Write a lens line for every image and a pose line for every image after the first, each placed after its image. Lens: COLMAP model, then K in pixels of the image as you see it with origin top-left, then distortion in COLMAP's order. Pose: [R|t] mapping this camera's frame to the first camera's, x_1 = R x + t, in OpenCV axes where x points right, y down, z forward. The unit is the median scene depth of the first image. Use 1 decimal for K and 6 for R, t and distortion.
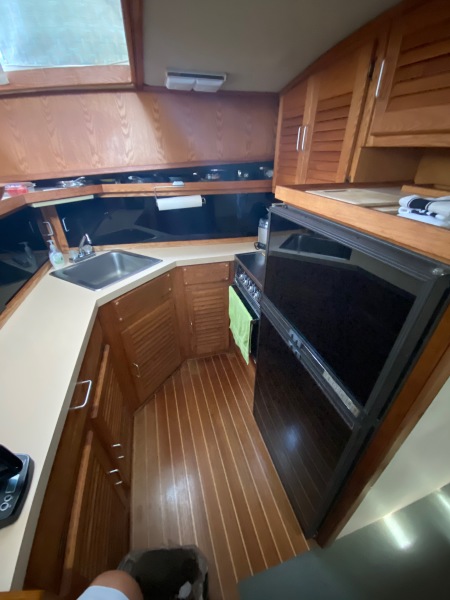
lens RADIAL K [[241.4, 0, 223.6], [0, 241.4, 292.3], [0, 0, 1]] dist [0.014644, -0.018395]
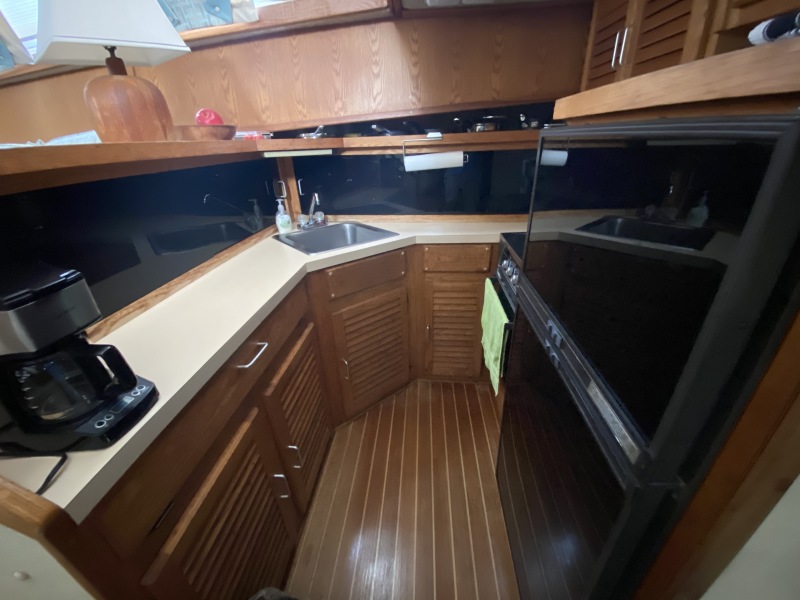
lens RADIAL K [[321.9, 0, 401.7], [0, 321.9, 296.1], [0, 0, 1]] dist [0.014644, -0.018395]
pose [[0.936887, 0.123286, -0.327175, 0.114347], [-0.147891, 0.987671, -0.051320, 0.117300], [0.316814, 0.096467, 0.943569, 0.069774]]
